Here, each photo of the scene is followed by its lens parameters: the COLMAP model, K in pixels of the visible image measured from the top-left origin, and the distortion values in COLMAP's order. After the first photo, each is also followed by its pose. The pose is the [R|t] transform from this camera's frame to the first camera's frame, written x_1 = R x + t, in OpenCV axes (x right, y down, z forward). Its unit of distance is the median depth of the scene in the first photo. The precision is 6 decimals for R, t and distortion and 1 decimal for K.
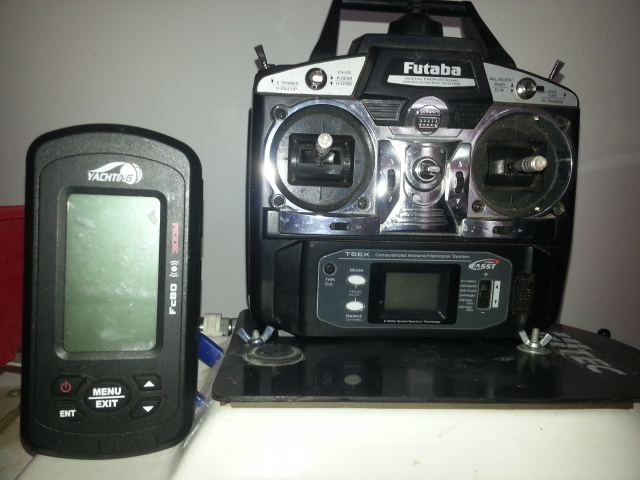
lens RADIAL K [[517.2, 0, 319.0], [0, 517.2, 222.7], [0, 0, 1]] dist [0.013233, -0.004681]
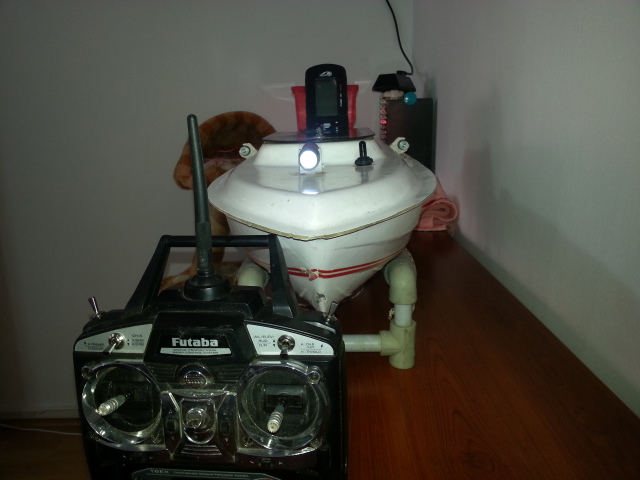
lens RADIAL K [[517.2, 0, 319.0], [0, 517.2, 222.7], [0, 0, 1]] dist [0.013233, -0.004681]
pose [[0.981040, -0.023523, -0.192370, 0.744930], [0.039687, 0.995955, 0.080610, -0.659355], [0.189696, -0.086716, 0.978006, -0.132543]]
